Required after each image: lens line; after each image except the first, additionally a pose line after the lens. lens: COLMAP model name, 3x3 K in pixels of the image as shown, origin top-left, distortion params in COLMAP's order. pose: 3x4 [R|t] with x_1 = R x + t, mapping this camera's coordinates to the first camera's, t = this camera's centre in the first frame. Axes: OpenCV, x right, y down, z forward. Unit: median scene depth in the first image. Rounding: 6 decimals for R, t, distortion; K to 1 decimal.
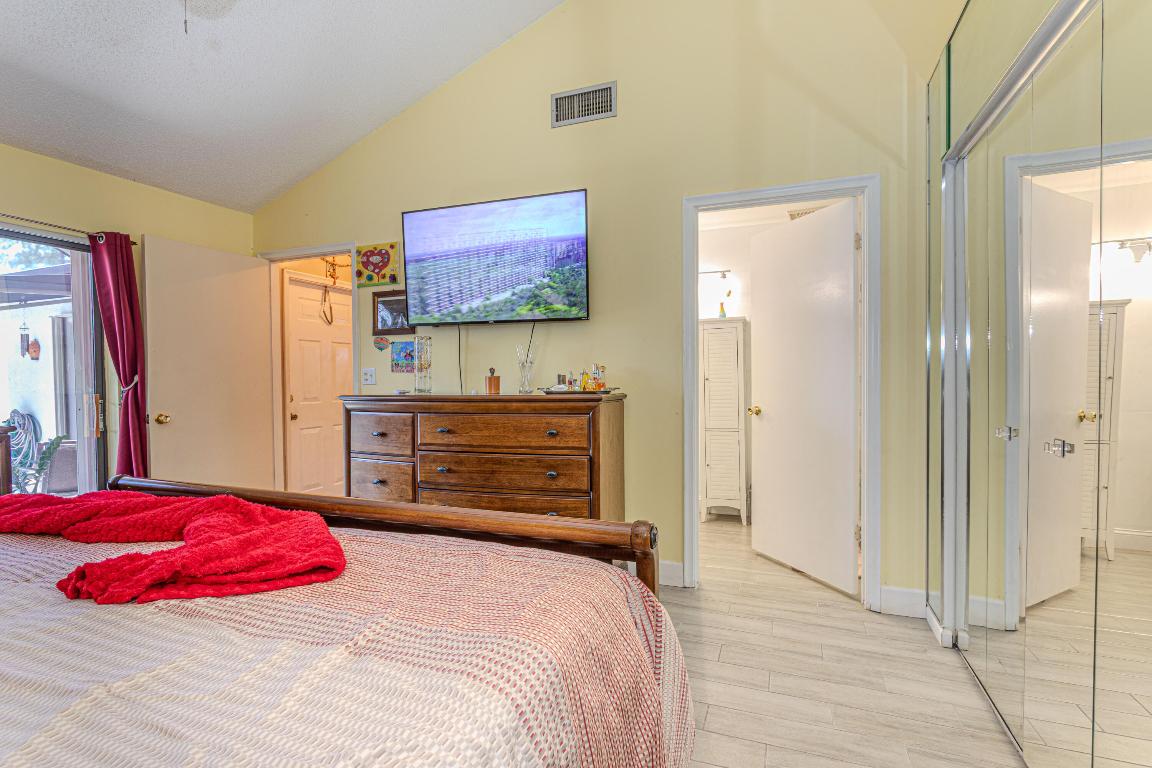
lens RADIAL K [[544.2, 0, 577.7], [0, 544.2, 384.4], [0, 0, 1]] dist [0.003054, 0.000062]
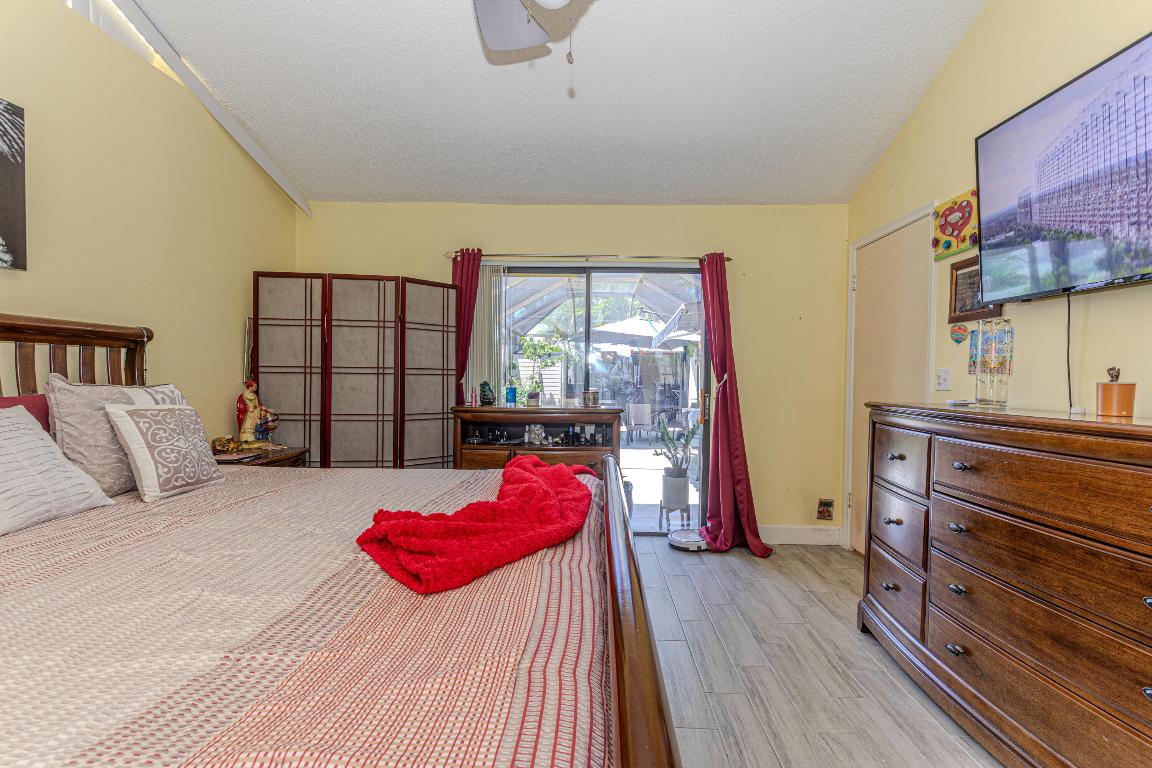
lens RADIAL K [[544.2, 0, 577.2], [0, 544.2, 386.0], [0, 0, 1]] dist [0.003054, 0.000062]
pose [[0.333515, 0.031854, -0.942207, 0.152206], [-0.032875, 0.999214, 0.022144, -0.005885], [0.942172, 0.023589, 0.334300, 0.292597]]
